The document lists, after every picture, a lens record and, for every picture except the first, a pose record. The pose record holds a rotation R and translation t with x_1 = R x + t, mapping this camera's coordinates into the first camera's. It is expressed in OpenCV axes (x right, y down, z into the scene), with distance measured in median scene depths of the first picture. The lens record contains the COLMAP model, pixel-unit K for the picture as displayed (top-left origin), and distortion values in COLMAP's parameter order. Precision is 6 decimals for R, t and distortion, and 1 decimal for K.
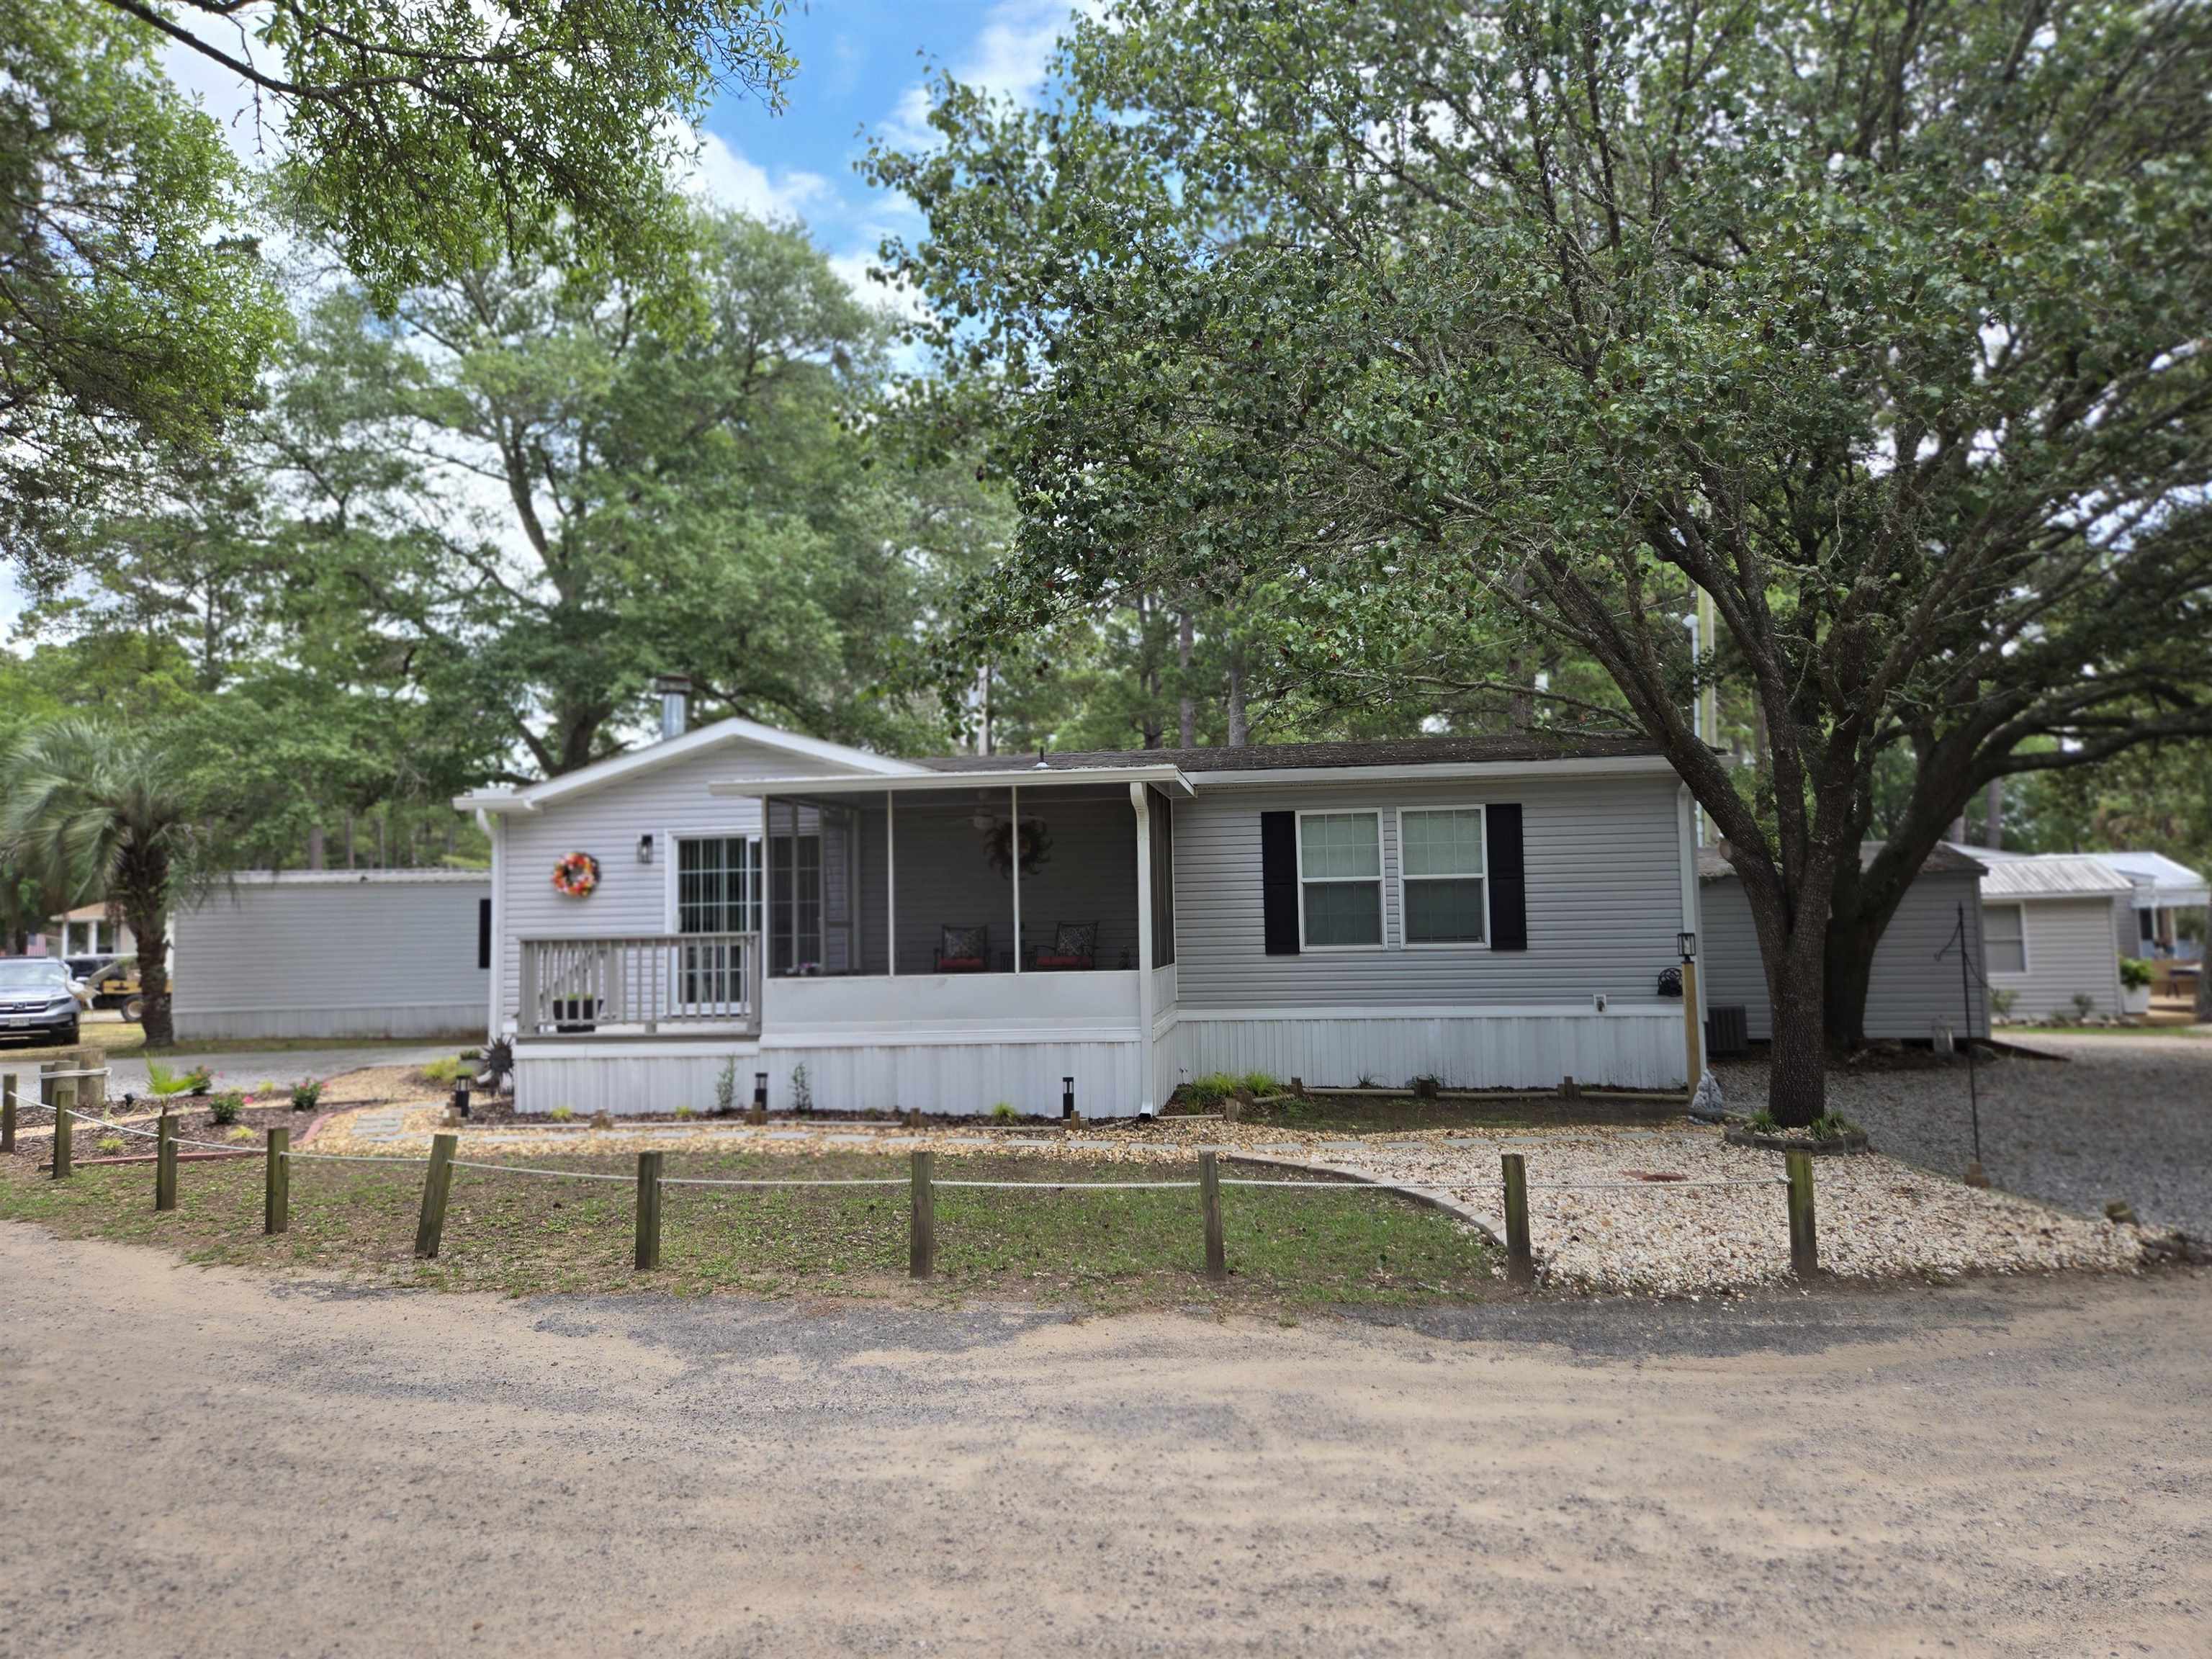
lens RADIAL K [[1472.4, 0, 1121.8], [0, 1472.4, 832.8], [0, 0, 1]] dist [0.083134, -0.074000]
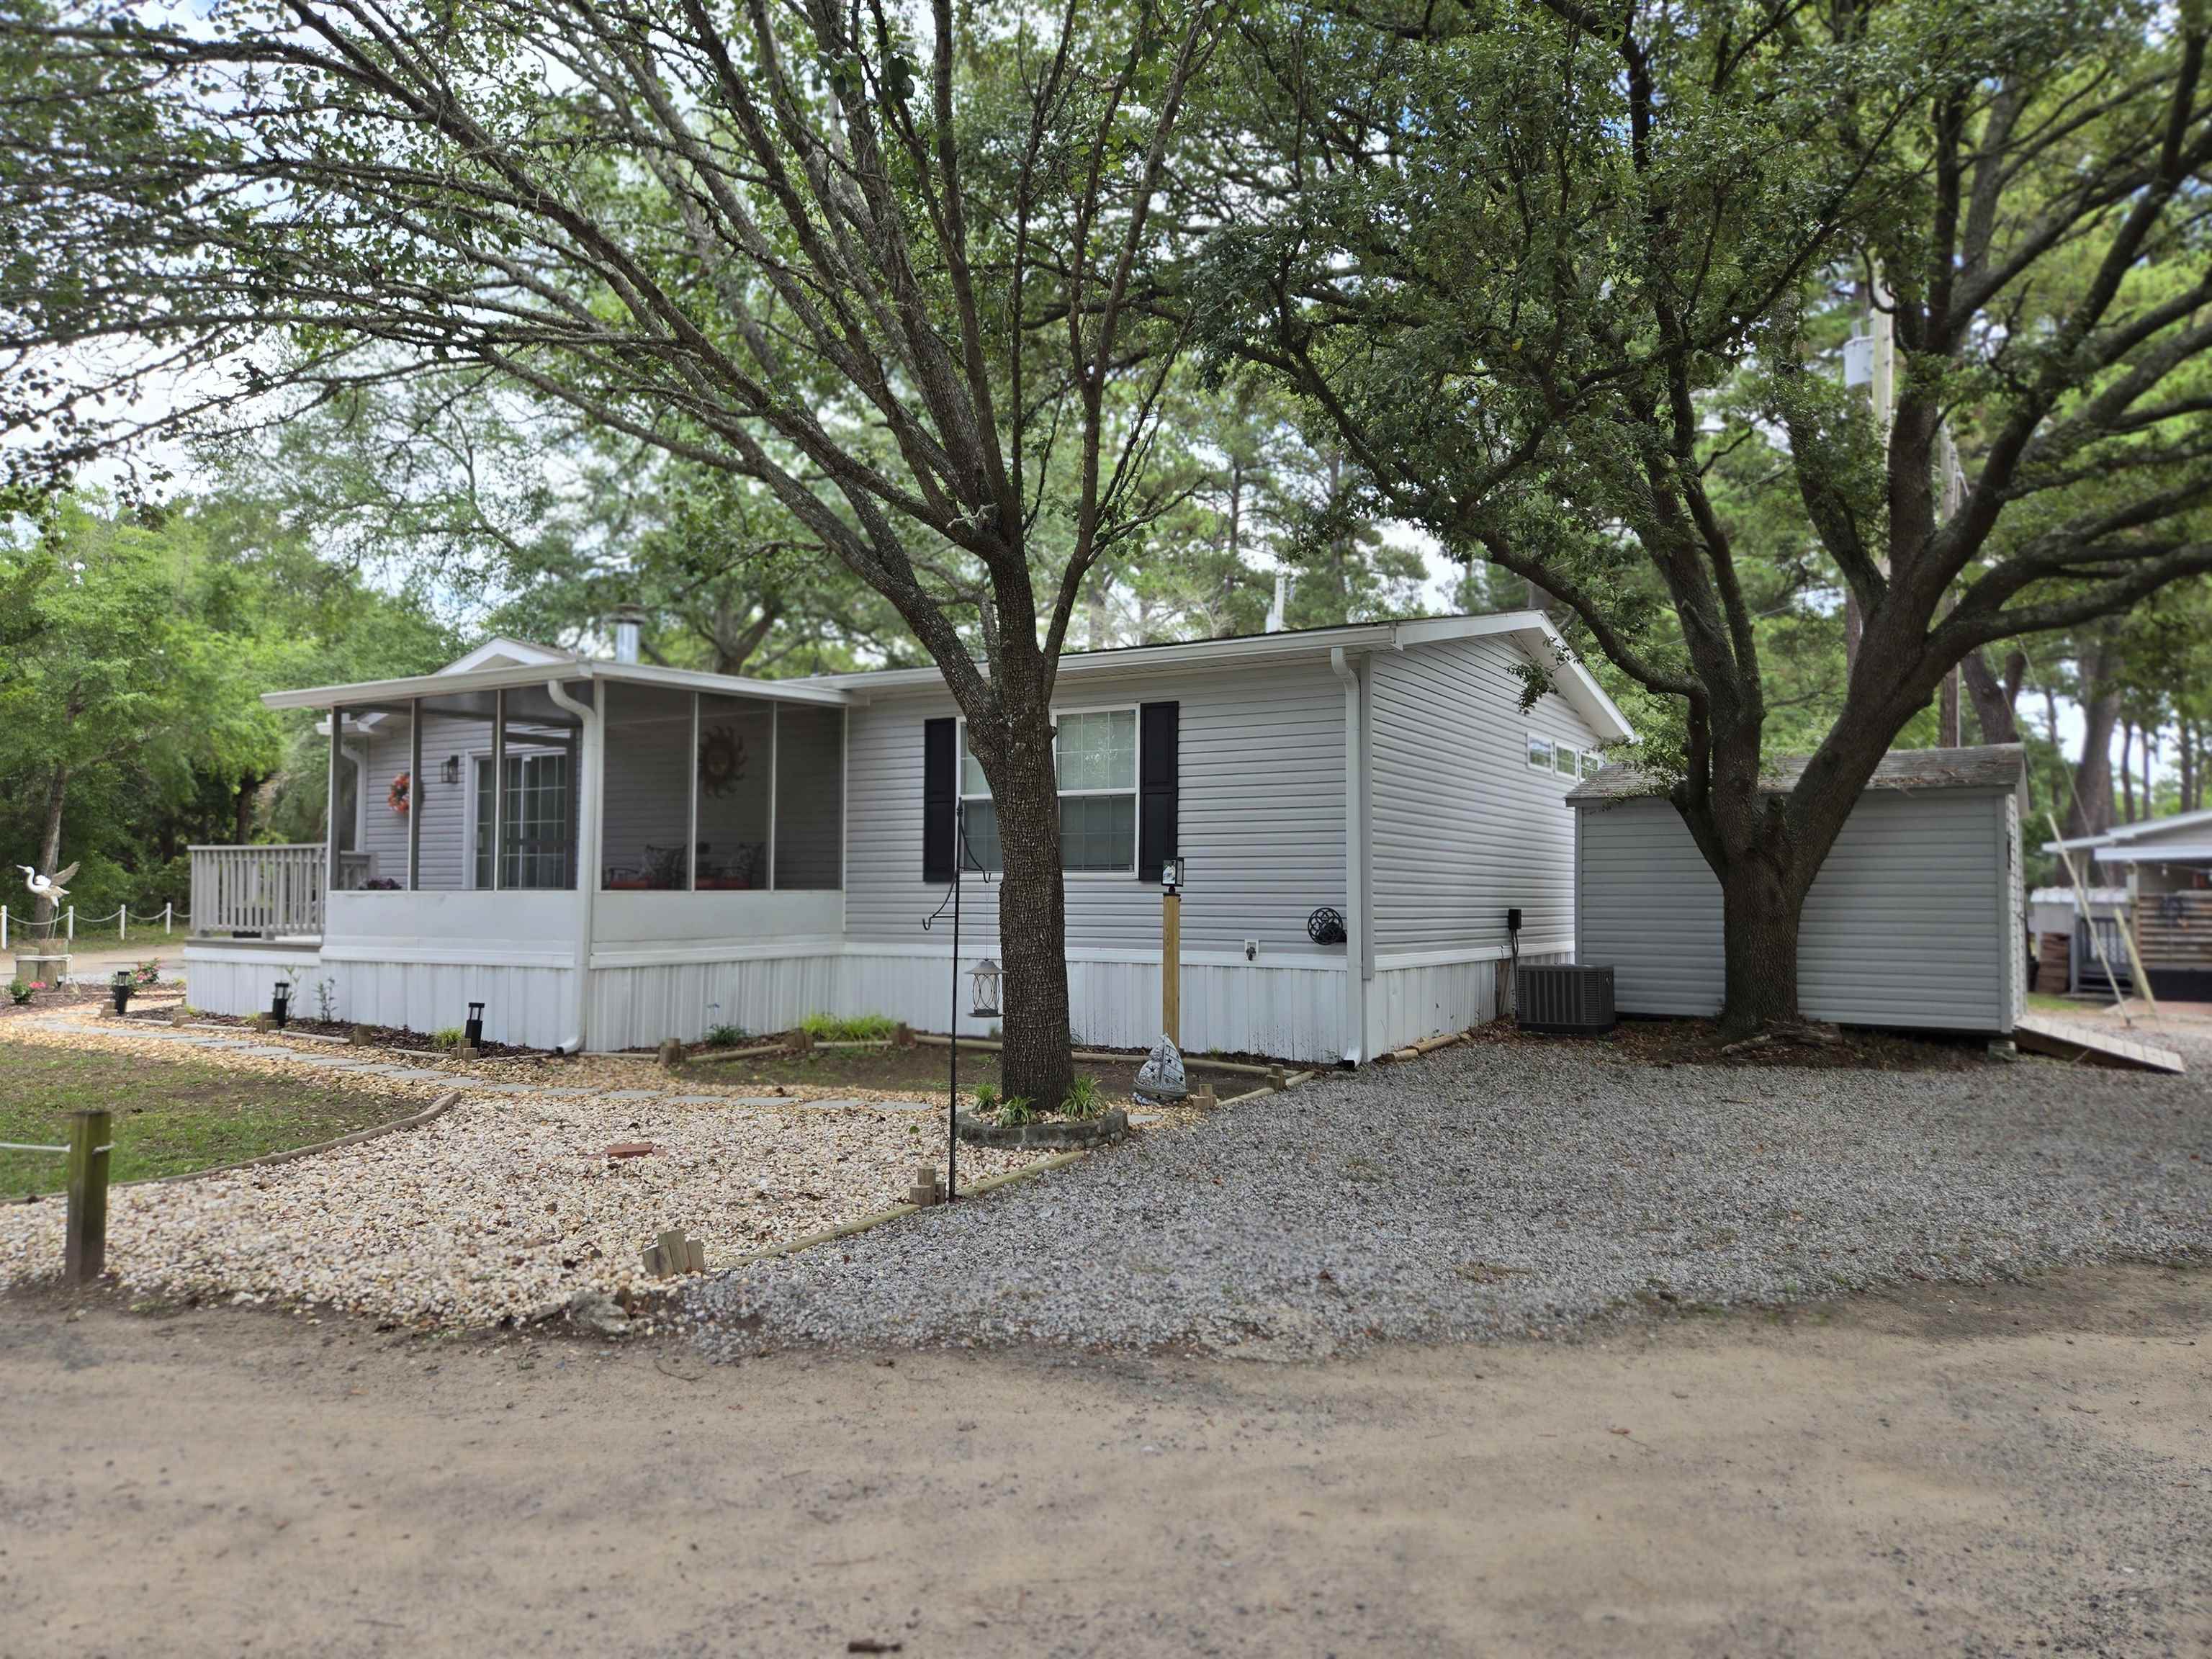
lens RADIAL K [[1472.4, 0, 1121.8], [0, 1472.4, 832.8], [0, 0, 1]] dist [0.083134, -0.074000]
pose [[0.898008, 0.006183, -0.439935, 0.597612], [0.014605, 0.998931, 0.043851, 0.016528], [0.439736, -0.045804, 0.896958, 0.263522]]
